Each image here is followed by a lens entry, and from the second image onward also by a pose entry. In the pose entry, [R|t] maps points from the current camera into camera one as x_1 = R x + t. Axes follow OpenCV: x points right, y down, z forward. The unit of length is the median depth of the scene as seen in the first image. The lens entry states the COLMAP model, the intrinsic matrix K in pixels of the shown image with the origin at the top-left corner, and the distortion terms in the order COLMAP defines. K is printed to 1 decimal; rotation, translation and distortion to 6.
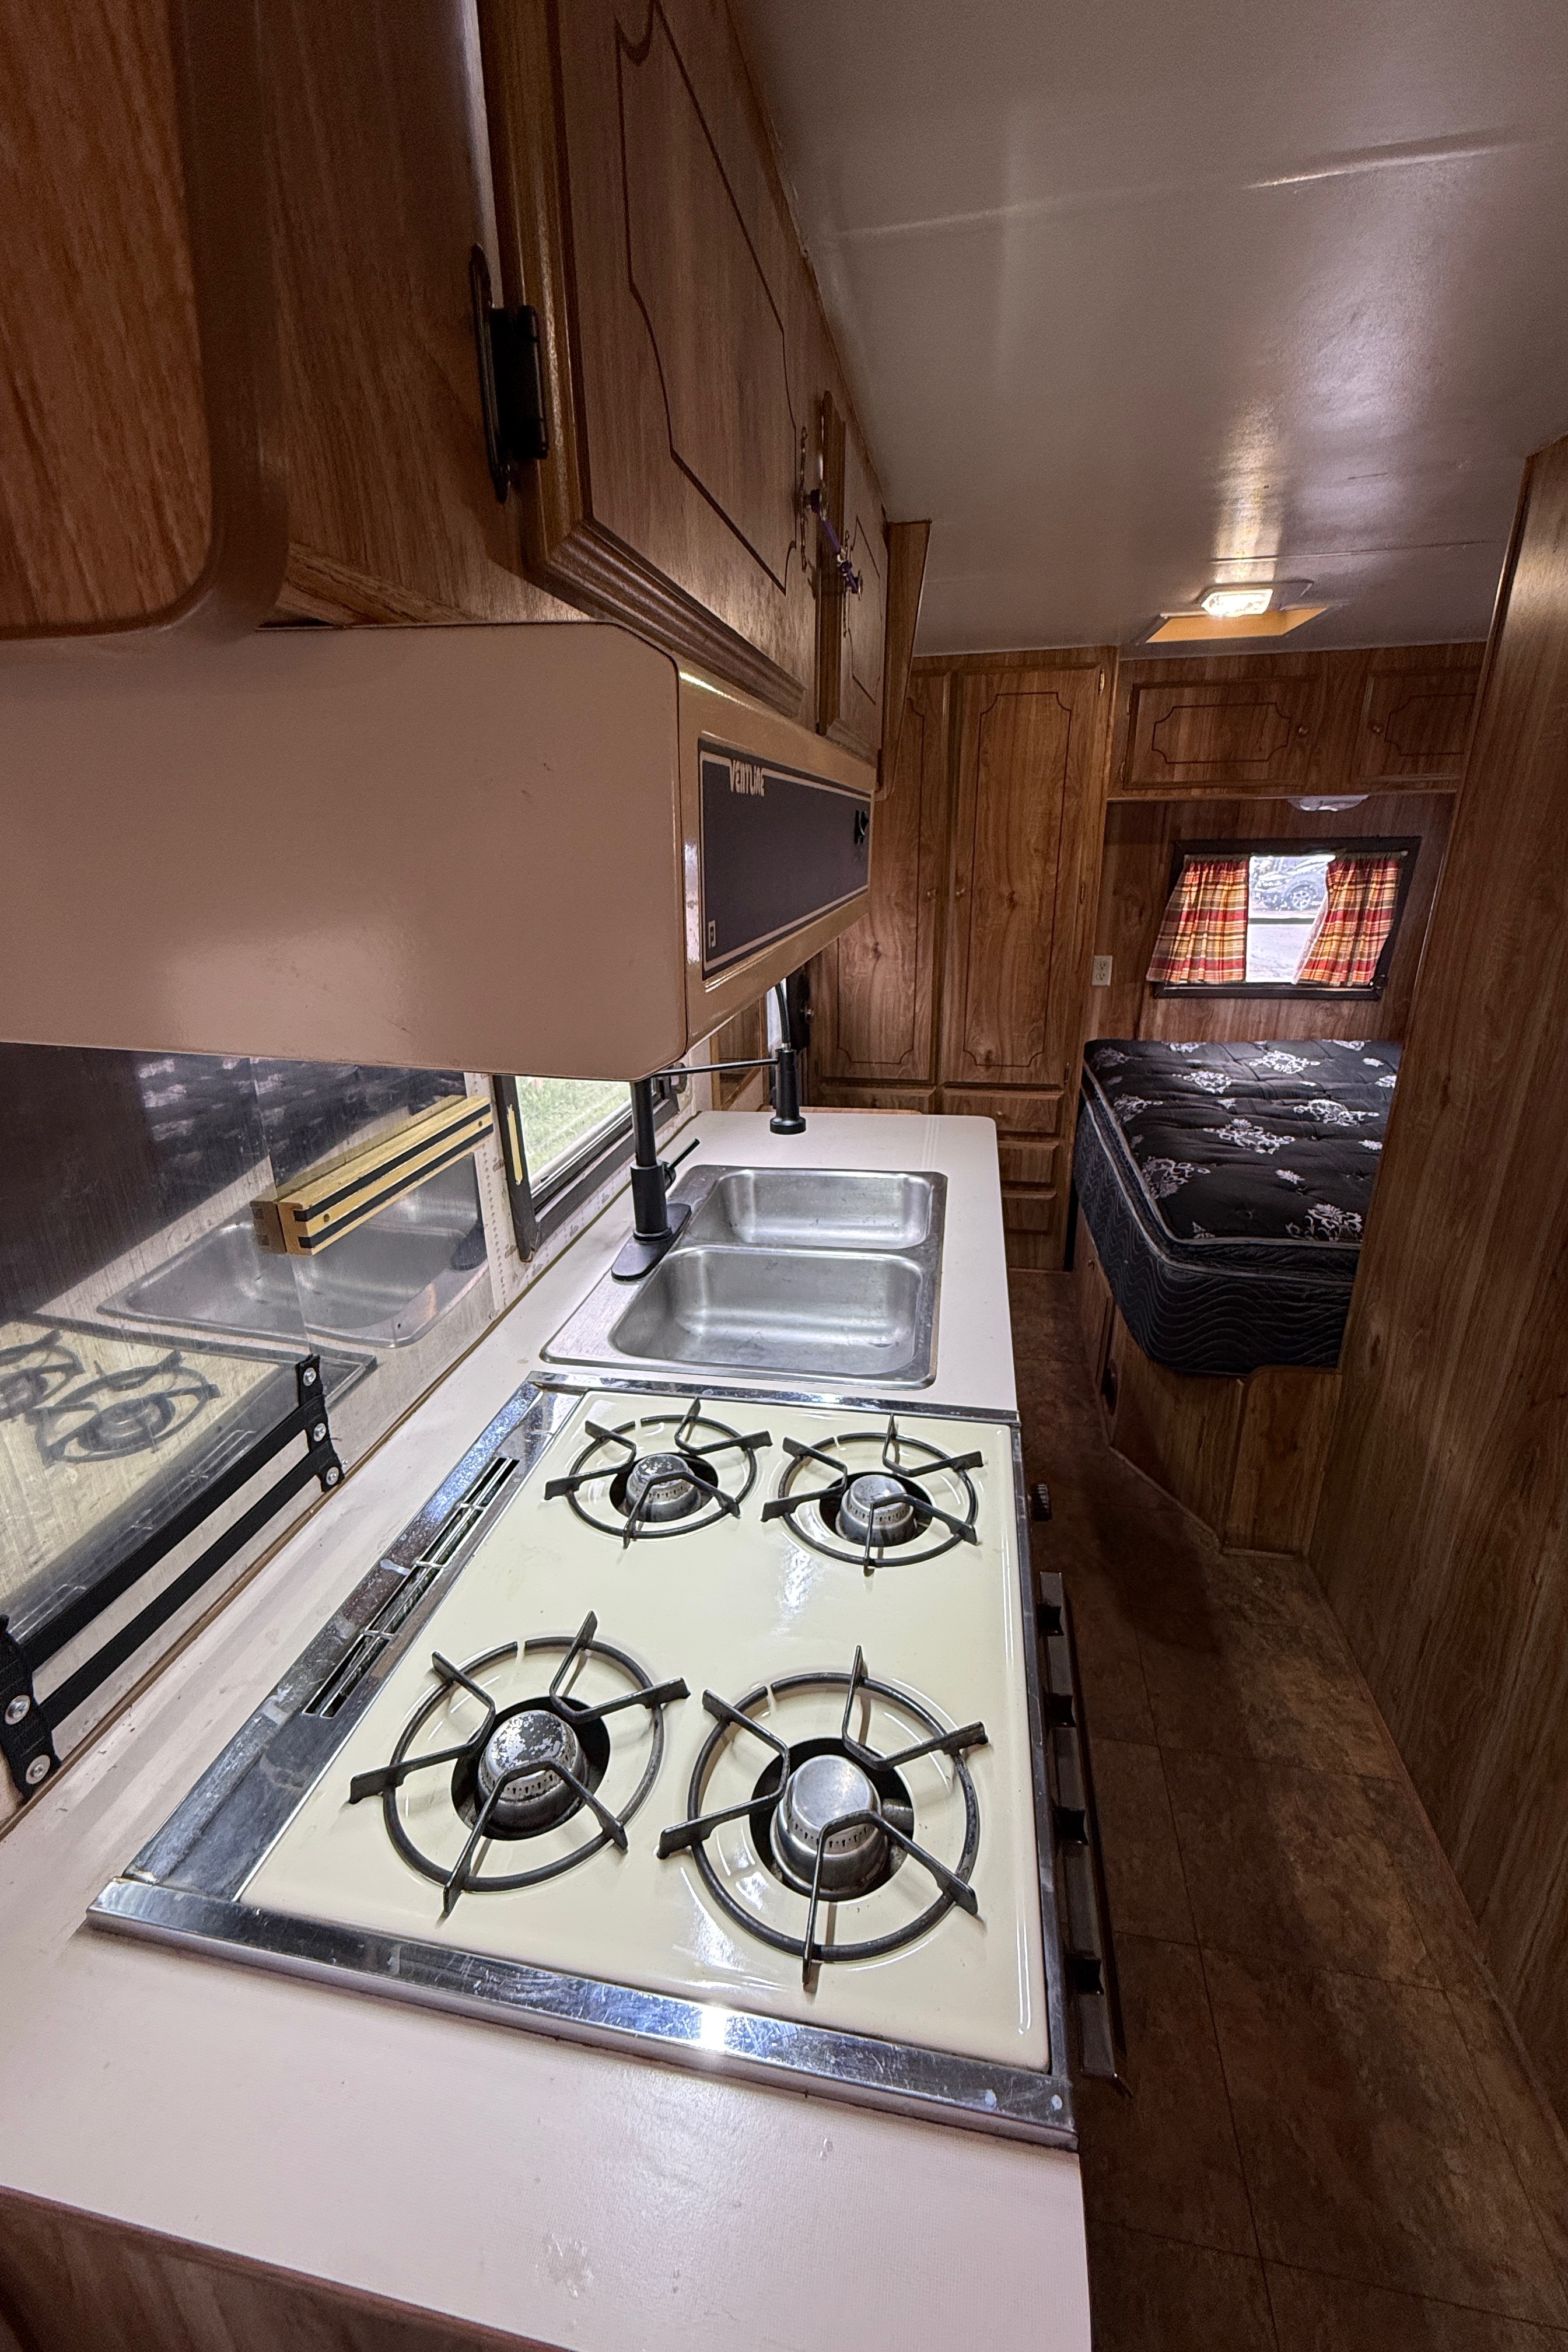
lens RADIAL K [[939.3, 0, 791.5], [0, 939.3, 1171.4], [0, 0, 1]] dist [-0.000548, -0.000007]
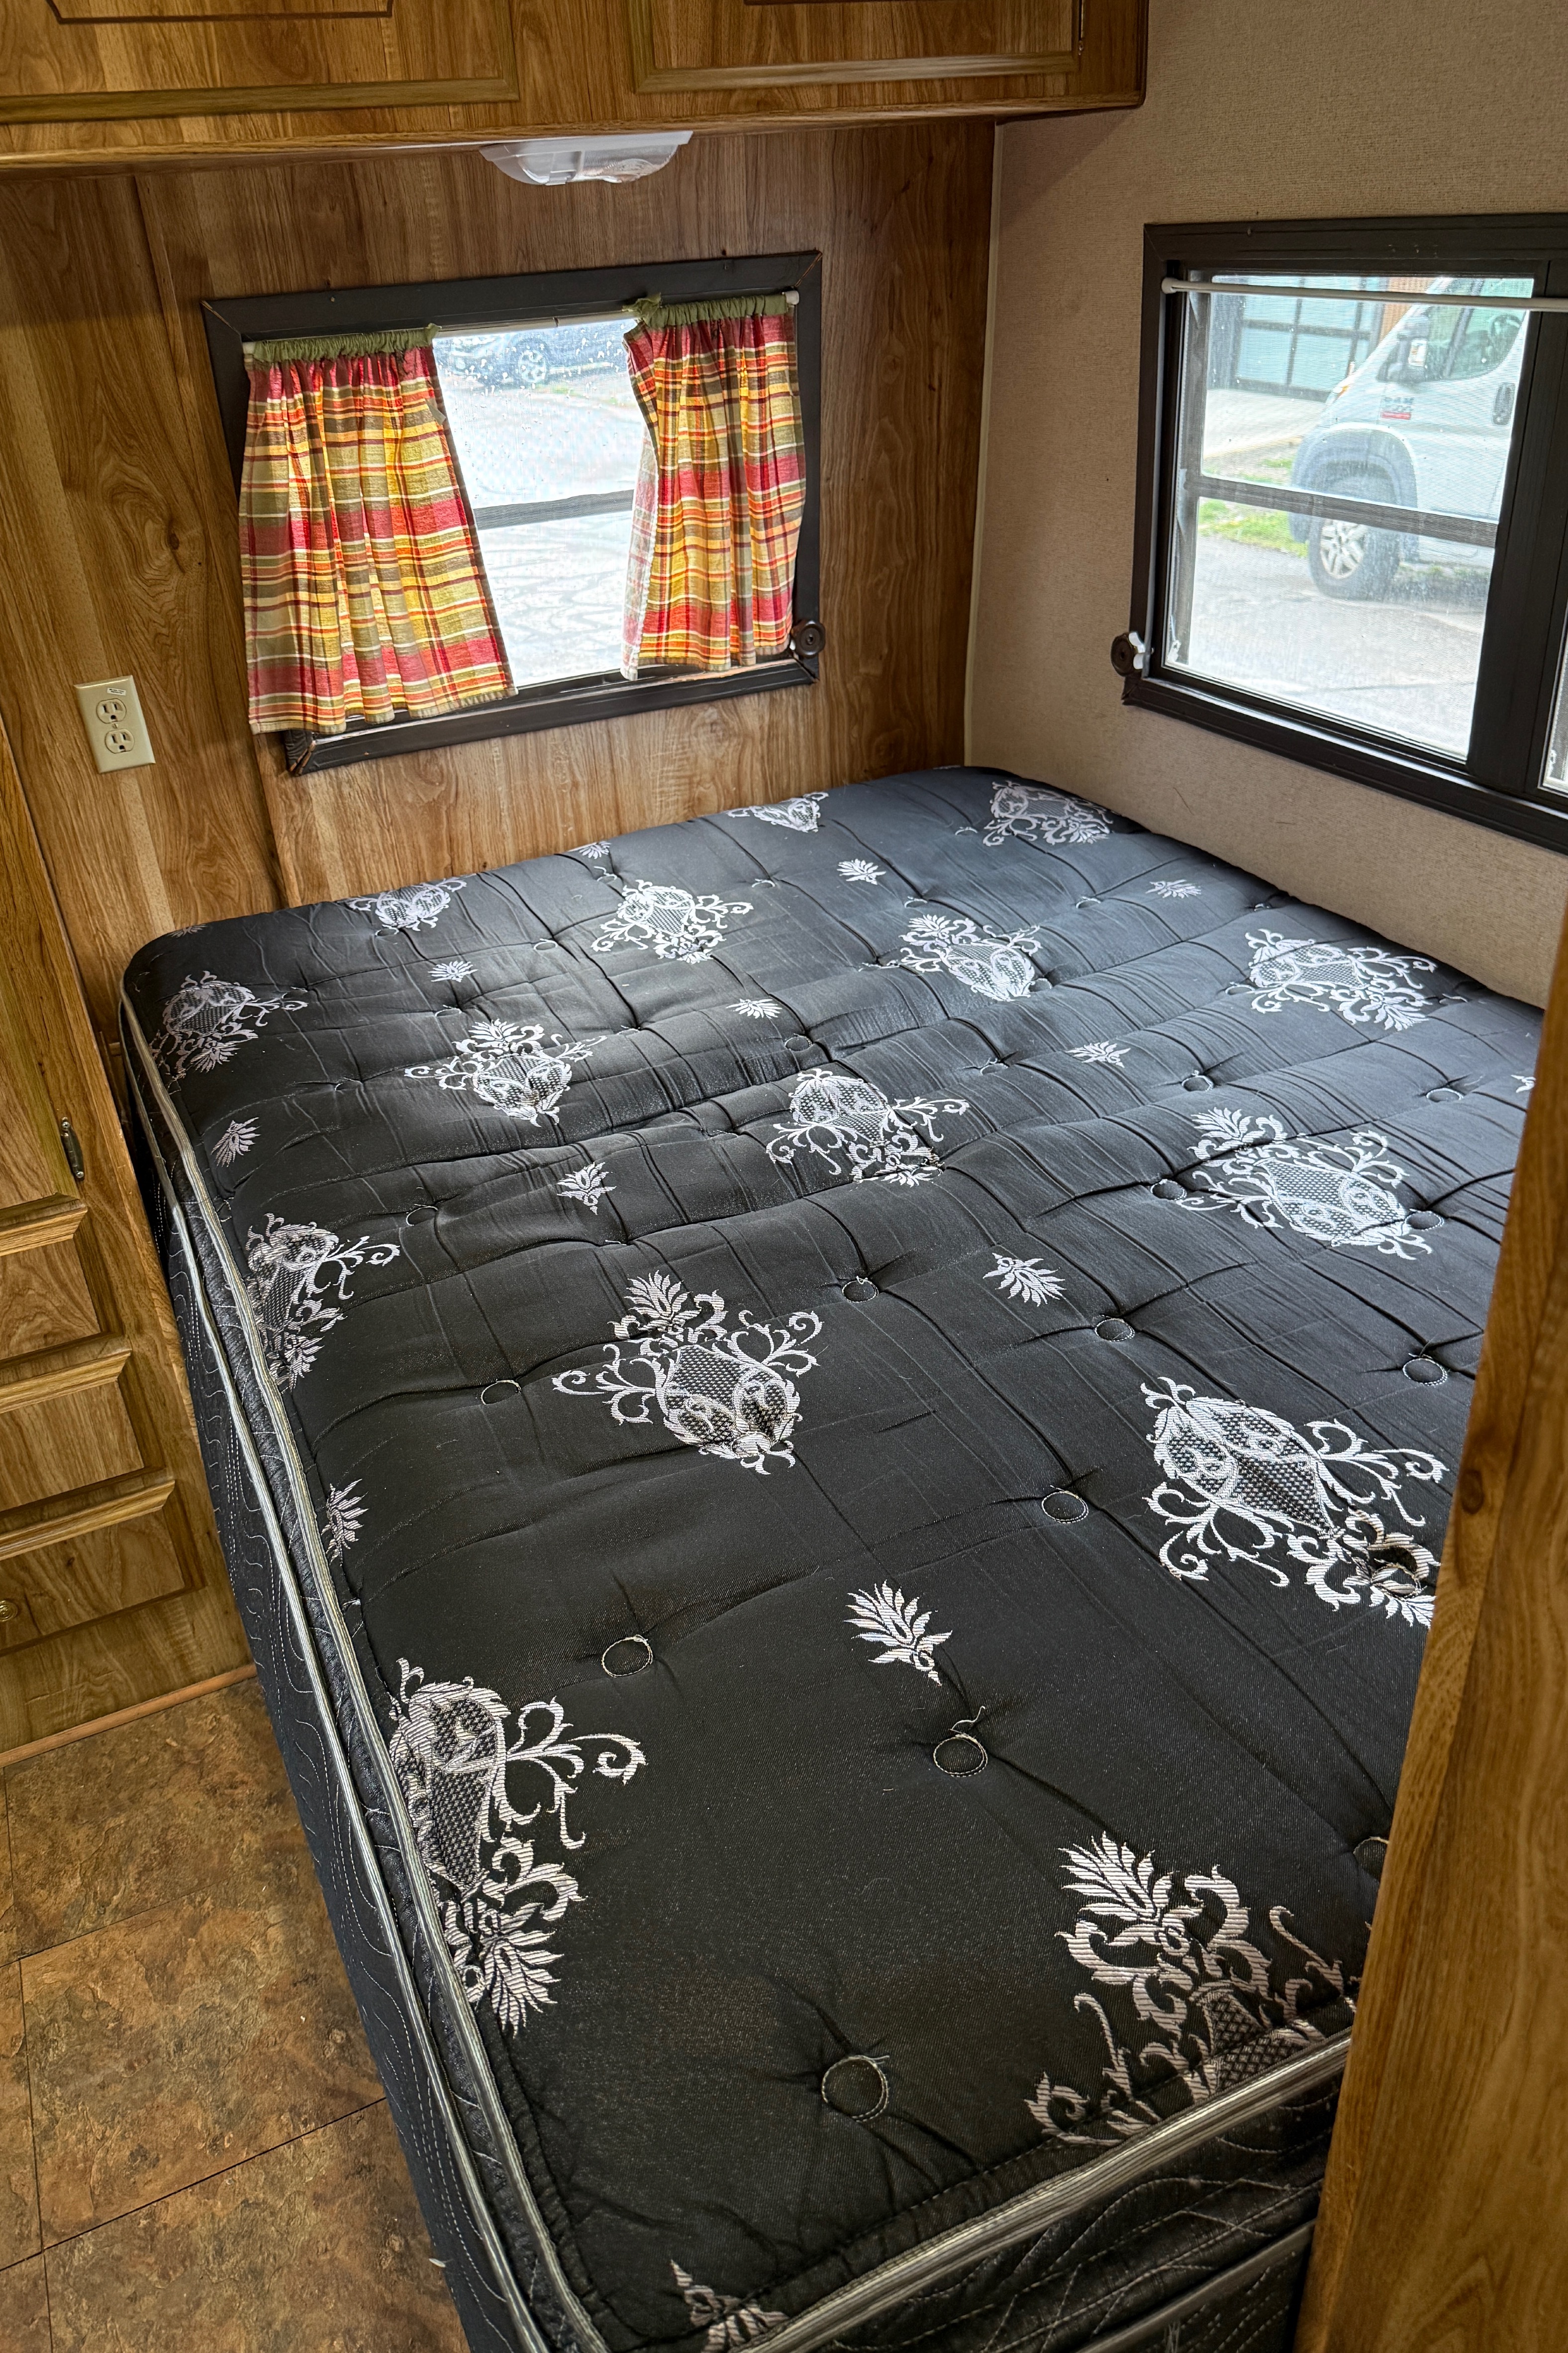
lens RADIAL K [[1699.3, 0, 790.5], [0, 1699.3, 1173.3], [0, 0, 1]] dist [0.026353, -0.020209]
pose [[0.811583, -0.316422, 0.491131, 0.189904], [0.240638, 0.947064, 0.212518, -0.144230], [-0.532378, -0.054291, 0.844764, 0.379404]]
